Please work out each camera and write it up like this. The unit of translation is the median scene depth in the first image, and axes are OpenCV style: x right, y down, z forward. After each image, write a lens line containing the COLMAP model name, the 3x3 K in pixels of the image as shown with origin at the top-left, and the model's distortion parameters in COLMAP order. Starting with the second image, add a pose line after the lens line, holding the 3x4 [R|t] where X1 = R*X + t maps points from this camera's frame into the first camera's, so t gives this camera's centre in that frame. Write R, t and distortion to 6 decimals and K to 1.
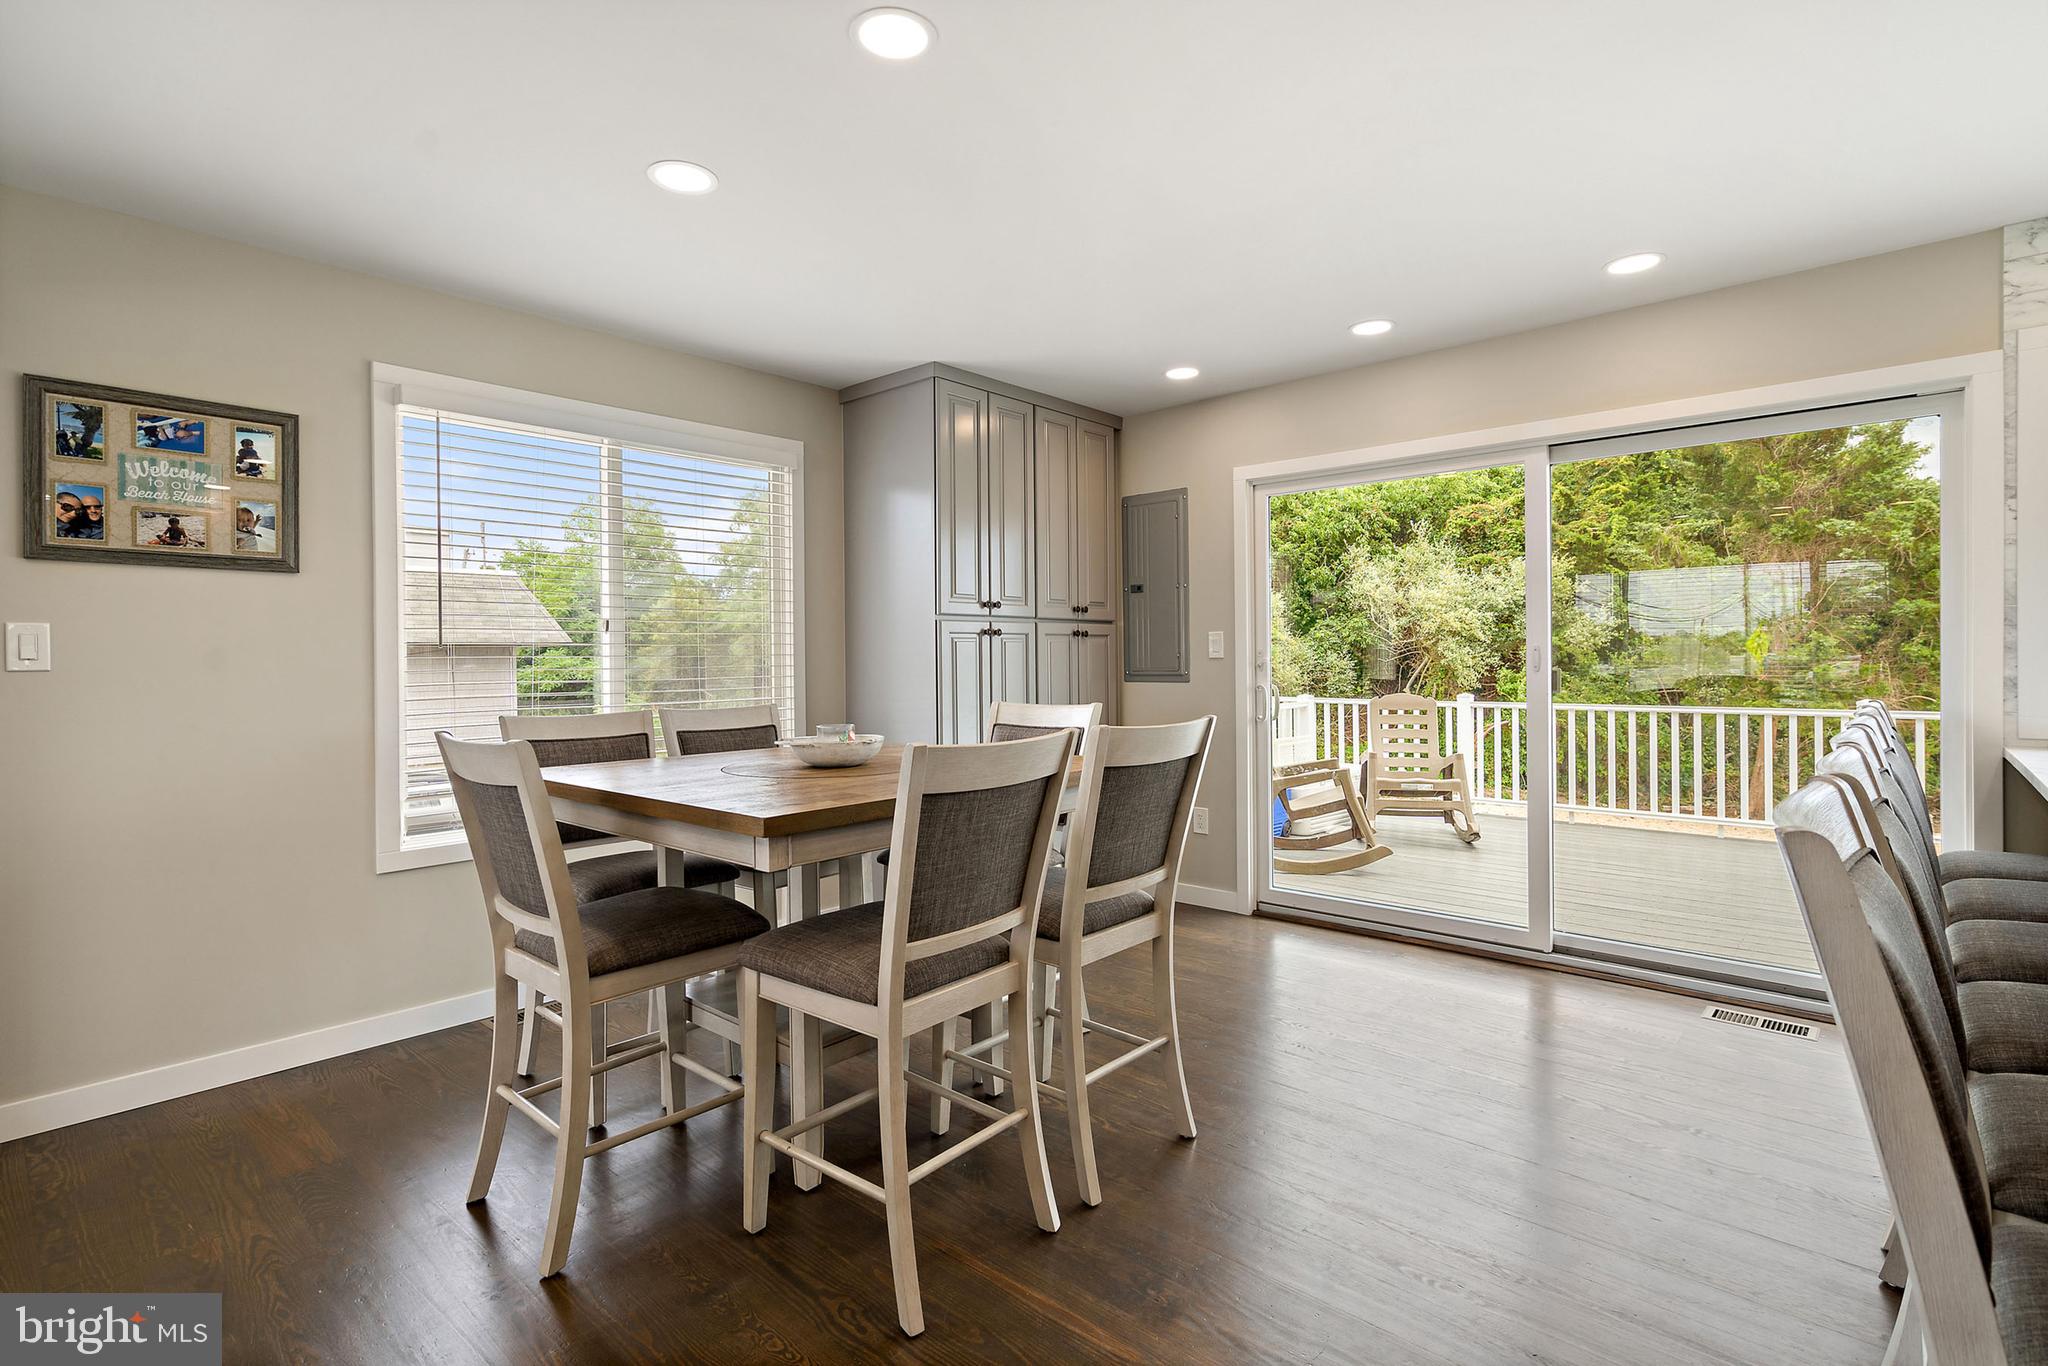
lens RADIAL K [[962.5, 0, 1007.0], [0, 962.5, 677.2], [0, 0, 1]] dist [-0.001382, 0.000490]
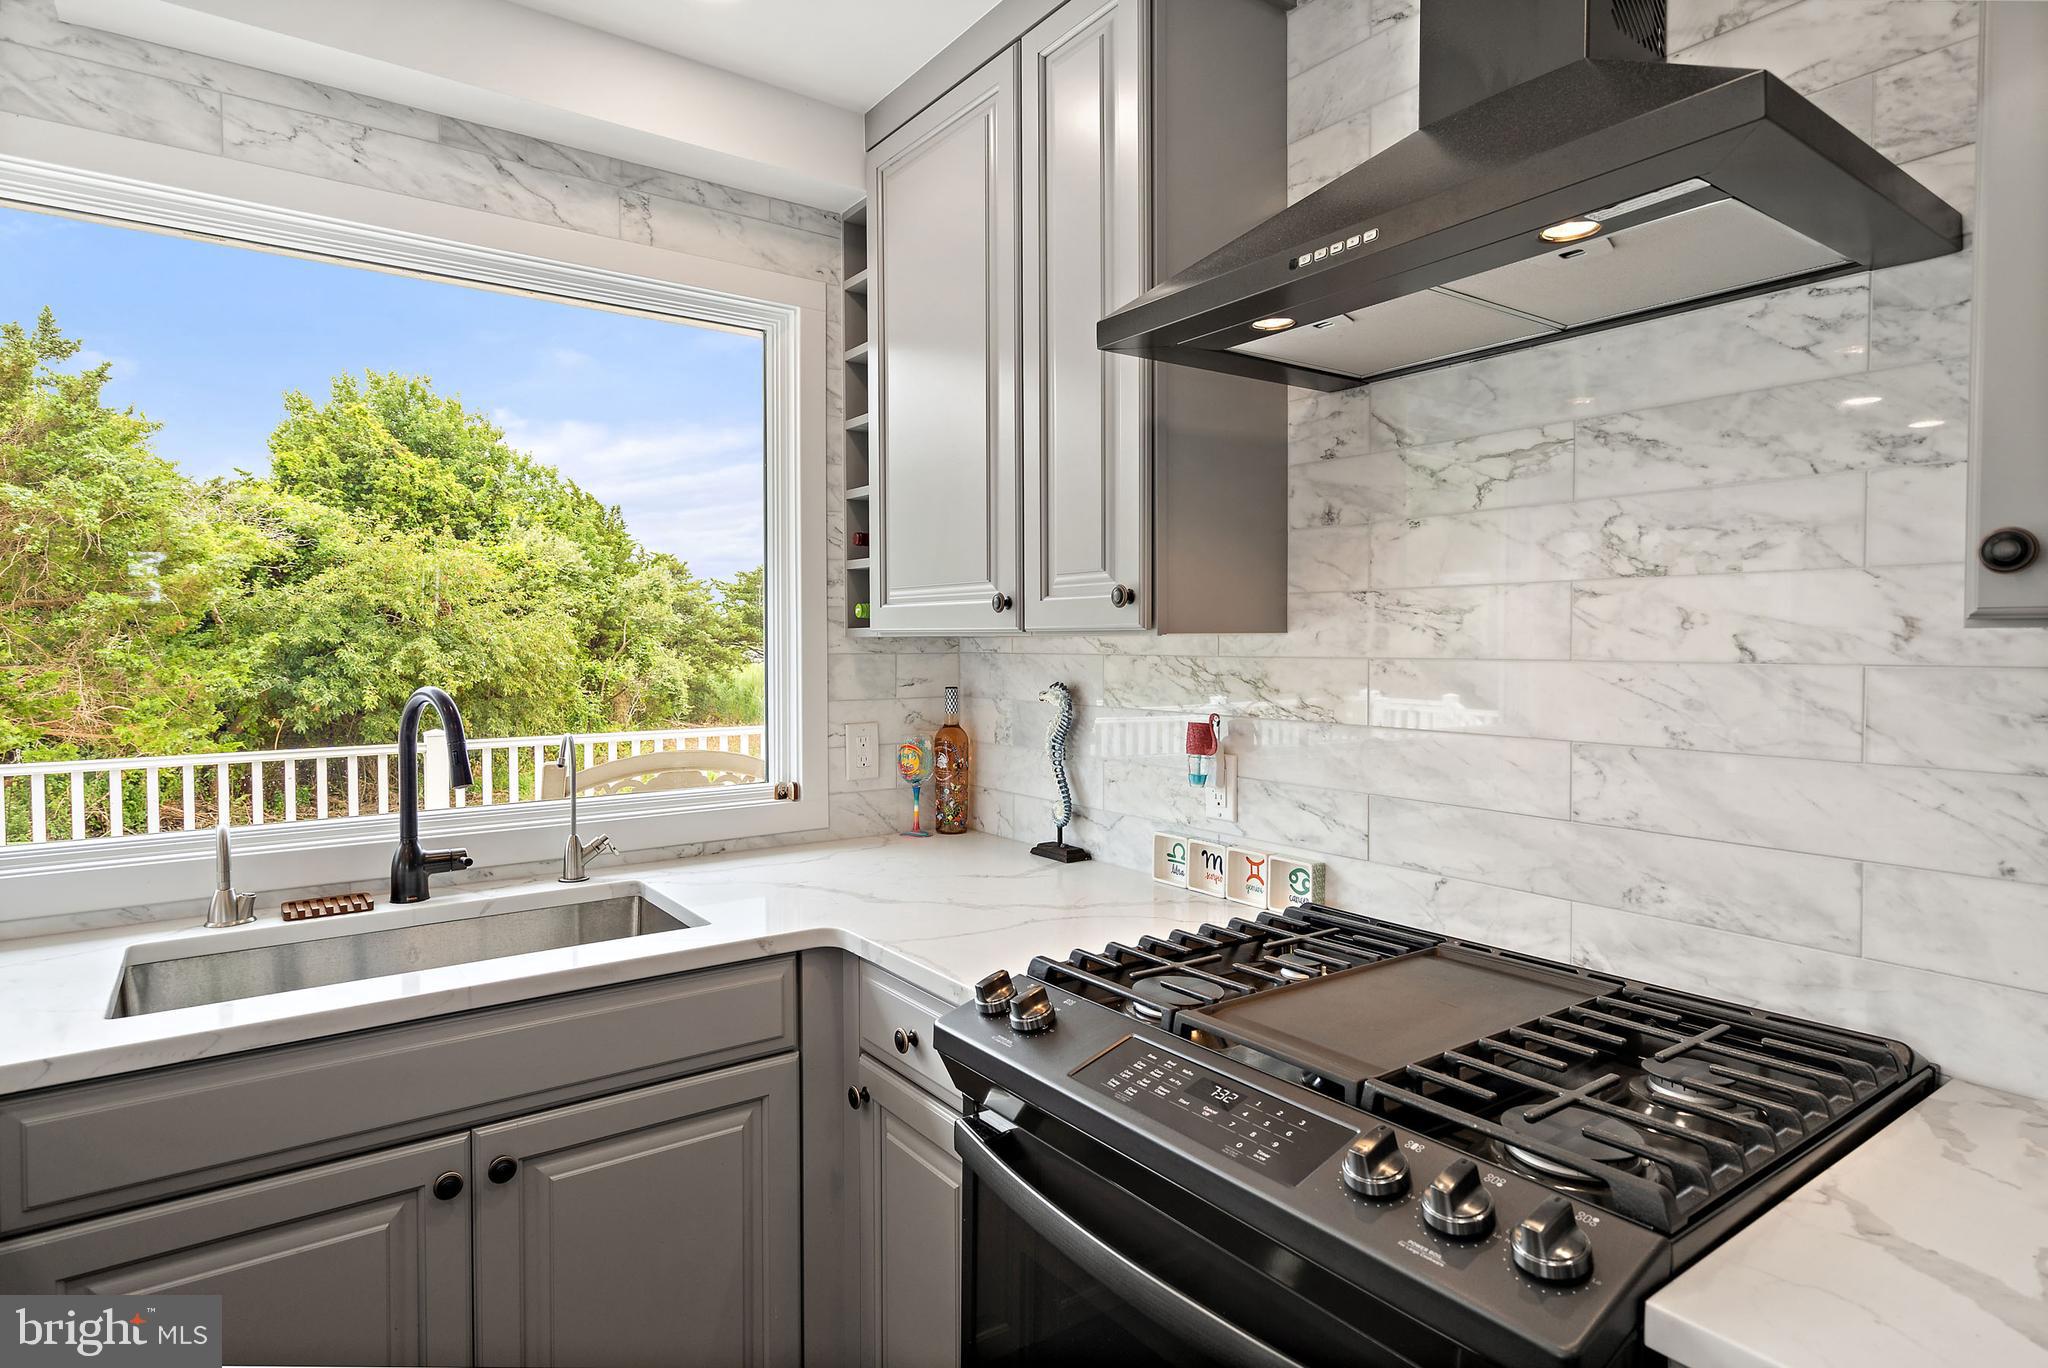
lens RADIAL K [[1111.8, 0, 1030.8], [0, 1111.8, 665.2], [0, 0, 1]] dist [0.003051, -0.000844]
pose [[0.192399, -0.014033, 0.981216, 0.555200], [0.021403, 0.999720, 0.010101, -0.043533], [-0.981083, 0.019057, 0.192646, 0.096491]]
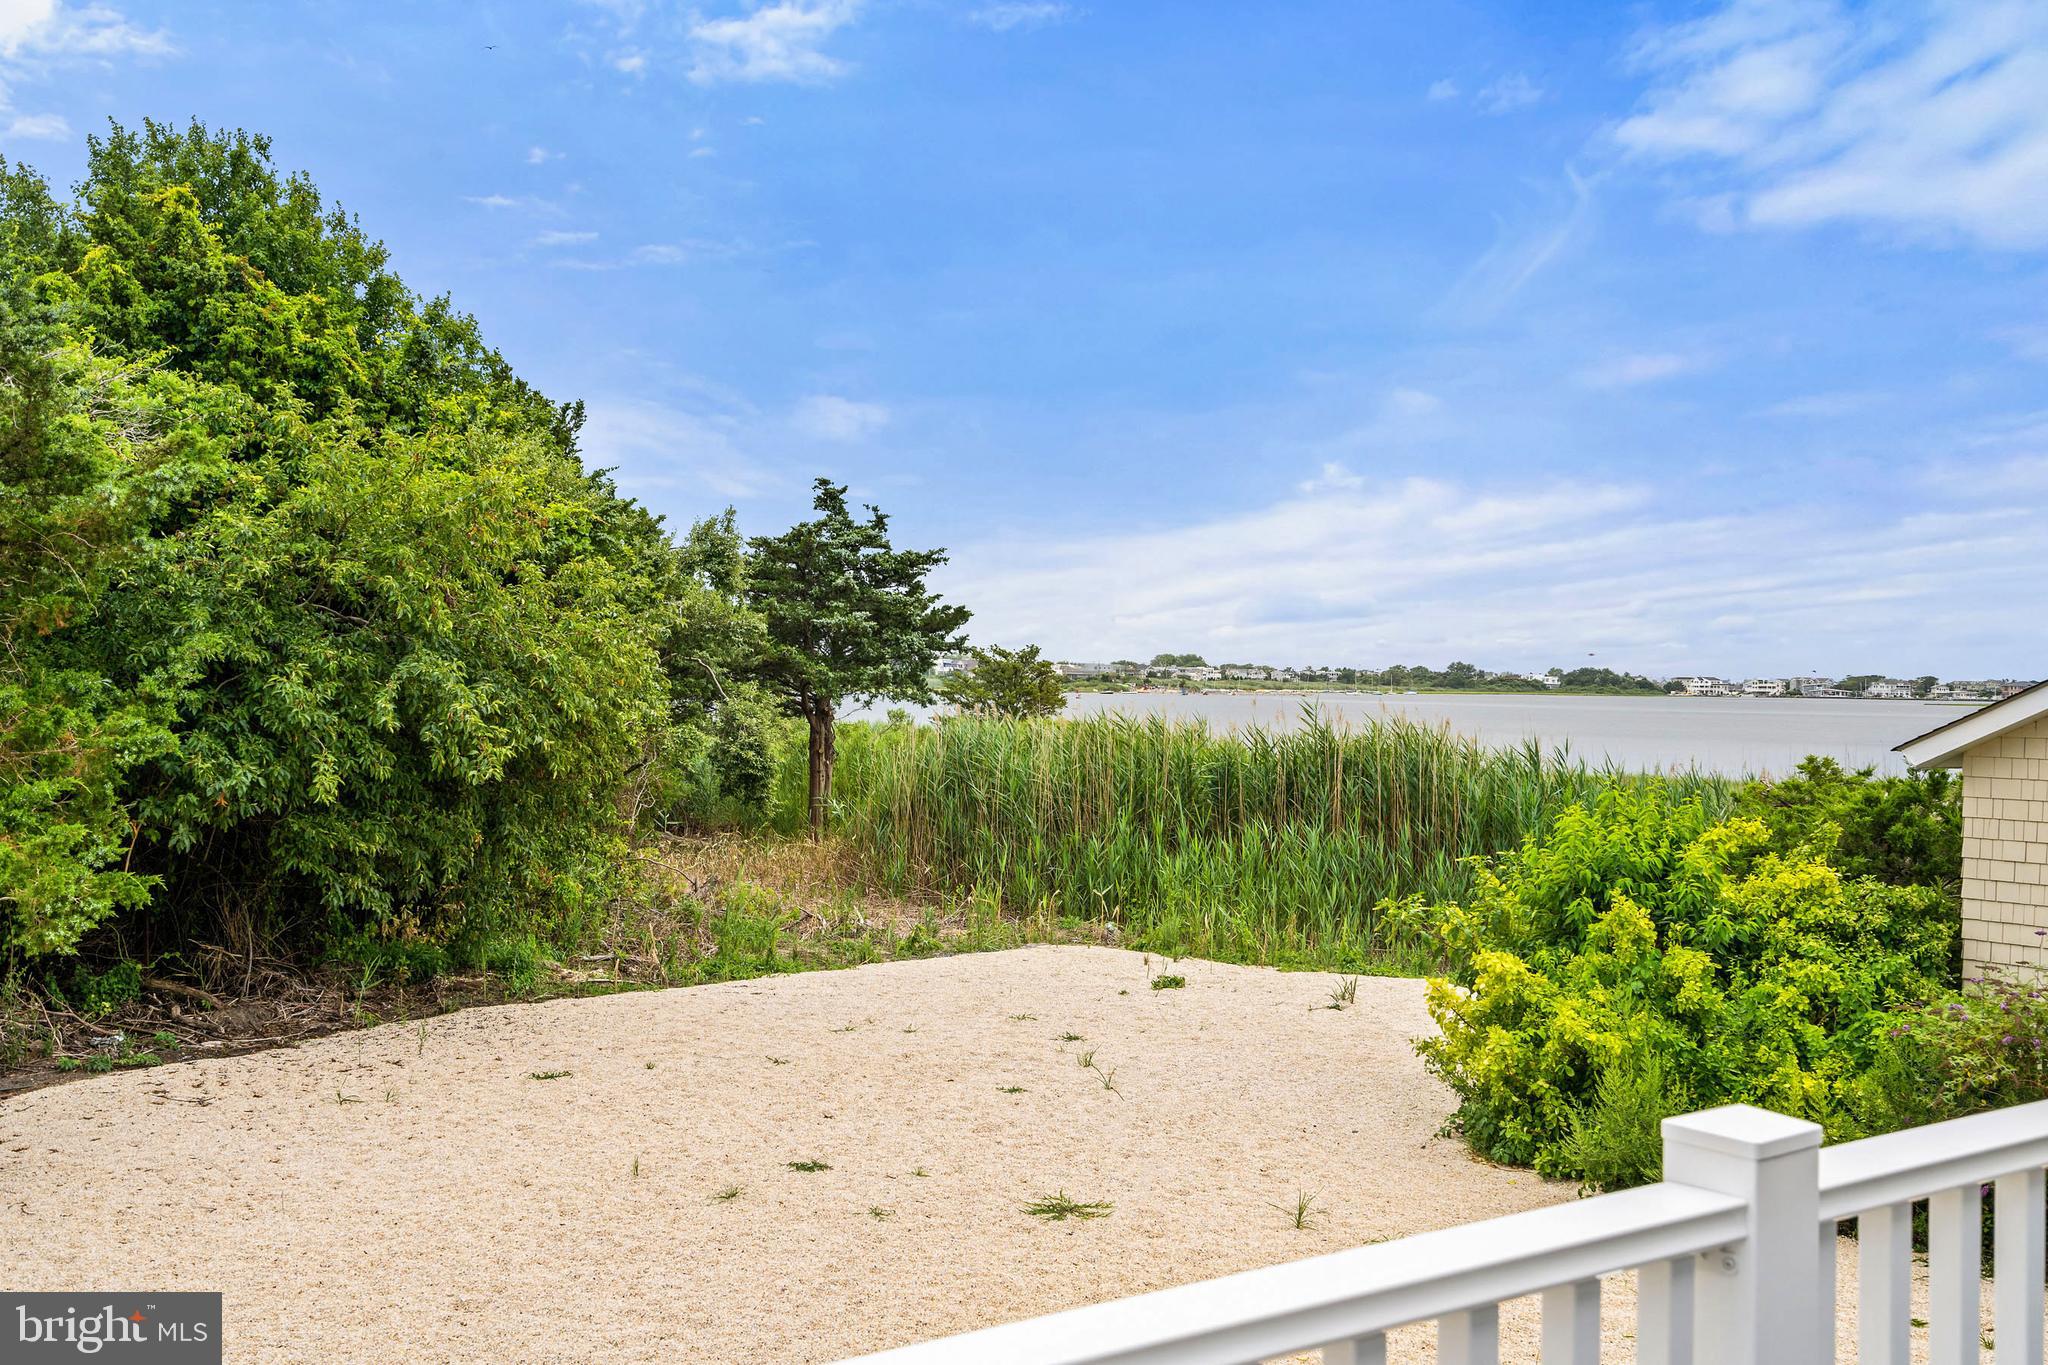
lens RADIAL K [[2070.7, 0, 1025.1], [0, 2070.7, 611.9], [0, 0, 1]] dist [0.029846, 0.013486]
pose [[0.209011, 0.043949, 0.976925, 0.858819], [0.003304, 0.998952, -0.045646, -0.054679], [-0.977908, 0.012768, 0.208647, 1.566138]]
